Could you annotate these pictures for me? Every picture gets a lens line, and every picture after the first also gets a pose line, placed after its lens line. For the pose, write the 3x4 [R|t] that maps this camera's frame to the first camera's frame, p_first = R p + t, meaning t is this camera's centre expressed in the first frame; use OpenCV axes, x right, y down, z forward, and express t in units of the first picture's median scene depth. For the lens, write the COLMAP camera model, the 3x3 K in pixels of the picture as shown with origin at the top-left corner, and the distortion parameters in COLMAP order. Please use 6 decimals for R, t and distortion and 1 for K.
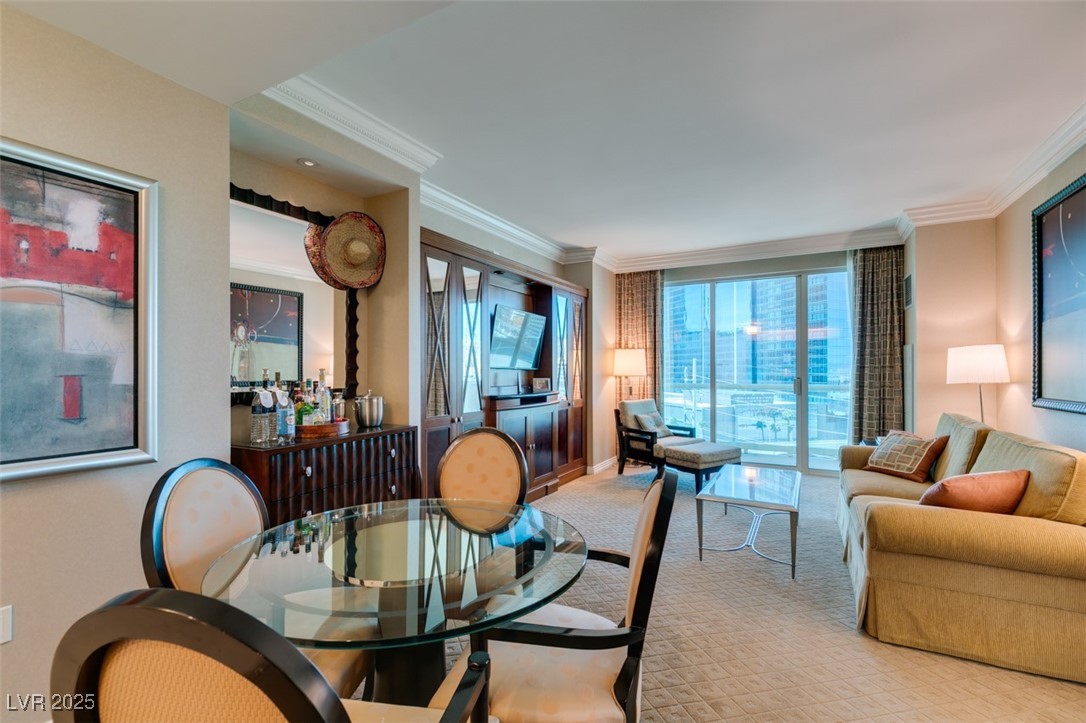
lens RADIAL K [[485.5, 0, 540.4], [0, 485.5, 366.8], [0, 0, 1]] dist [0.003511, -0.000807]
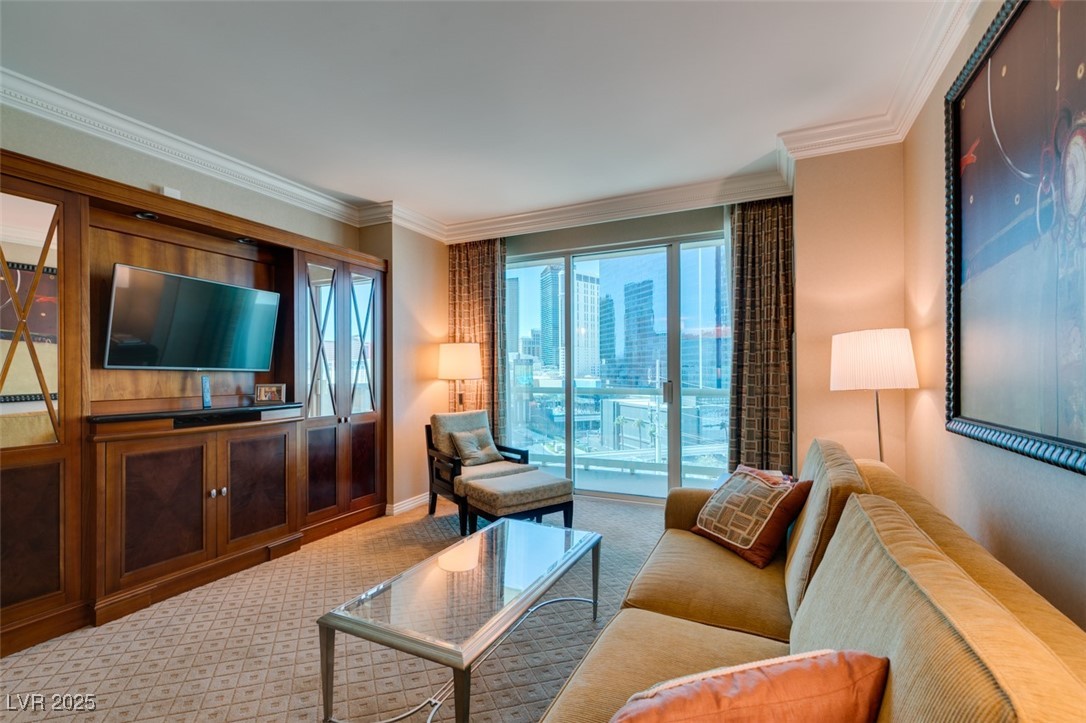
lens RADIAL K [[482.4, 0, 545.0], [0, 482.4, 370.0], [0, 0, 1]] dist [0.003574, -0.000002]
pose [[0.998063, -0.003866, 0.062085, 0.359946], [0.003724, 0.999990, 0.002400, 0.004137], [-0.062094, -0.002164, 0.998068, 0.328013]]
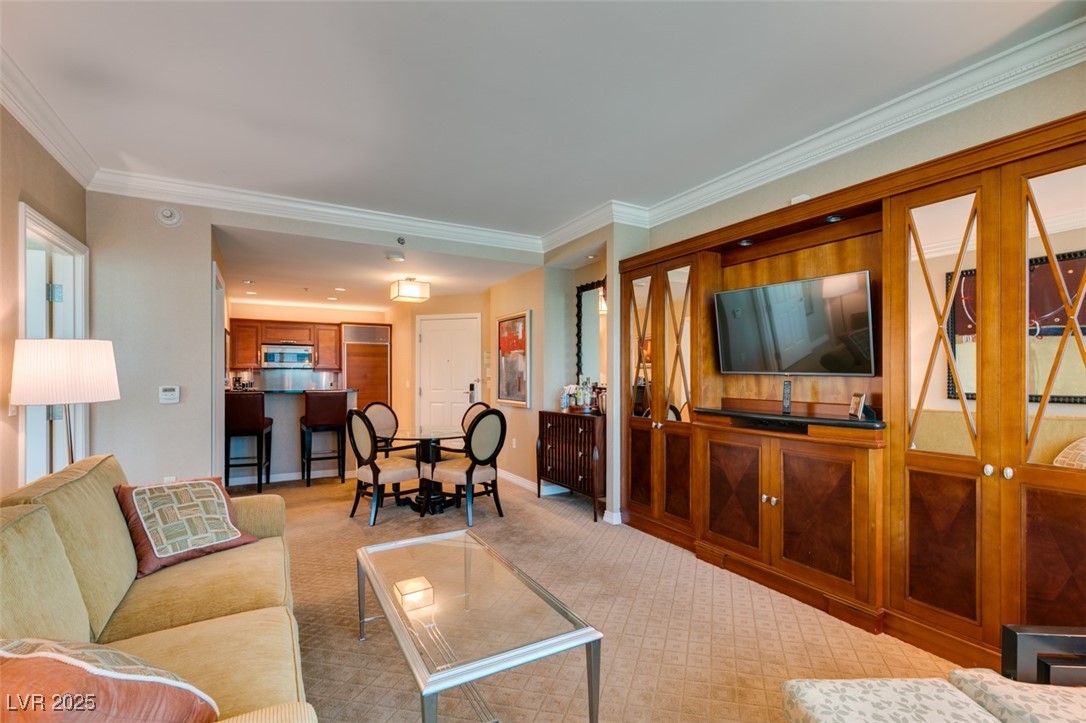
lens RADIAL K [[483.0, 0, 539.9], [0, 483.0, 370.6], [0, 0, 1]] dist [0.002860, -0.000153]
pose [[-0.527833, -0.005615, -0.849330, 0.648533], [0.005643, 0.999933, -0.010117, 0.002752], [0.849329, -0.010133, -0.527766, 1.043261]]
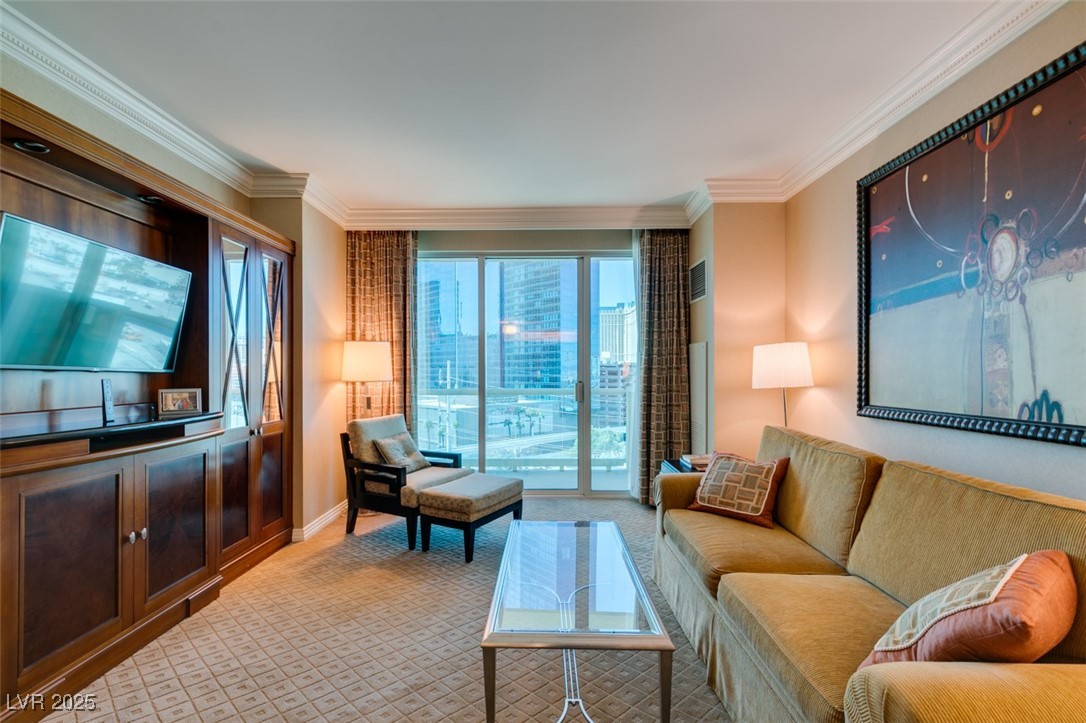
lens RADIAL K [[483.0, 0, 539.9], [0, 483.0, 370.6], [0, 0, 1]] dist [0.002860, -0.000153]
pose [[0.880036, -0.000327, 0.474907, 0.100653], [-0.001394, 0.999994, 0.003272, 0.001899], [-0.474905, -0.003541, 0.880030, 0.384759]]
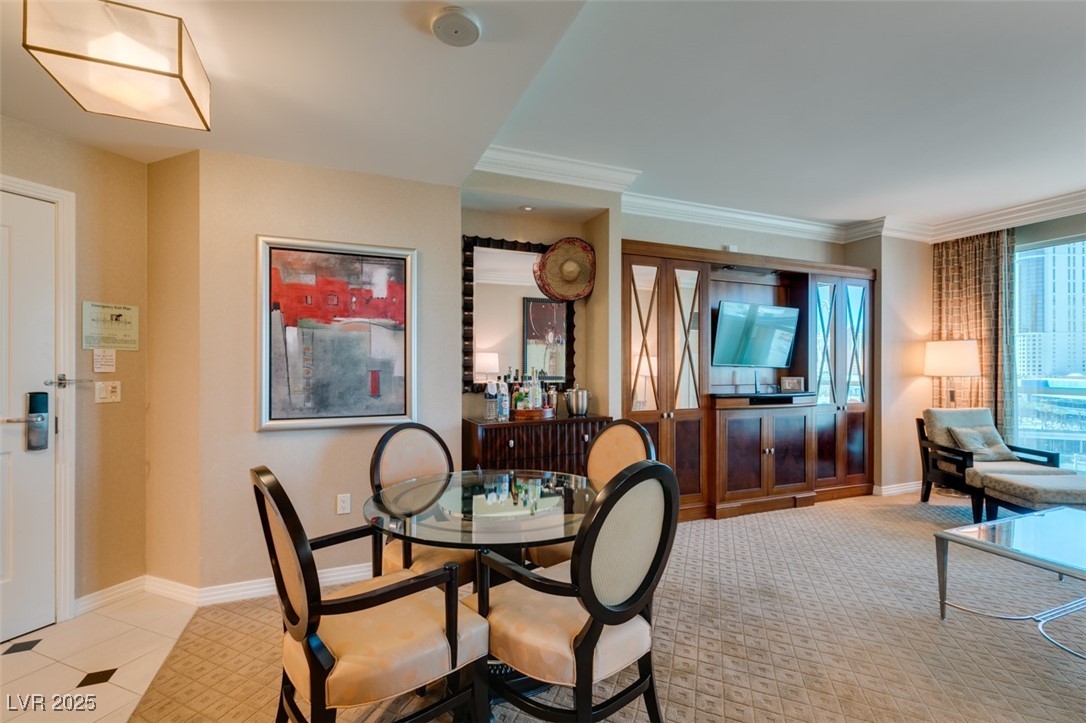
lens RADIAL K [[485.5, 0, 540.4], [0, 485.5, 366.8], [0, 0, 1]] dist [0.003511, -0.000807]
pose [[0.778133, 0.001900, -0.628097, 0.216899], [0.001832, 0.999984, 0.005294, -0.001545], [0.628097, -0.005270, 0.778117, 0.005656]]
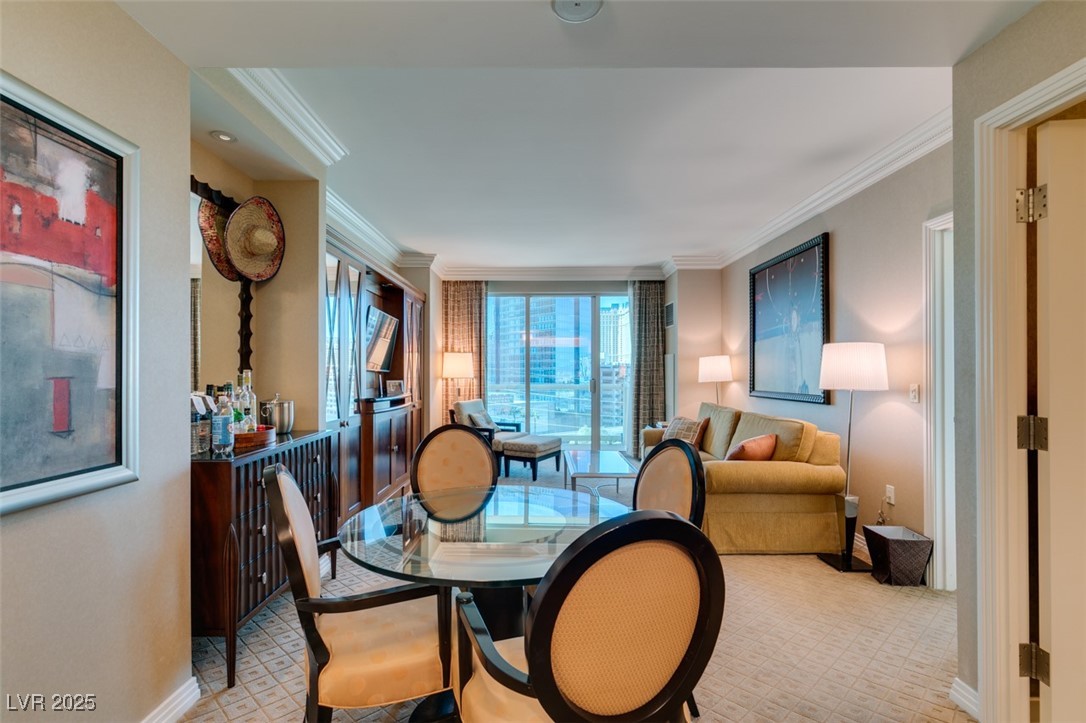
lens RADIAL K [[489.0, 0, 534.3], [0, 489.0, 368.1], [0, 0, 1]] dist [0.000529, -0.000419]
pose [[0.878945, 0.005565, 0.476891, -0.240281], [-0.004279, 0.999984, -0.003781, 0.000696], [-0.476904, 0.001282, 0.878955, -0.028527]]
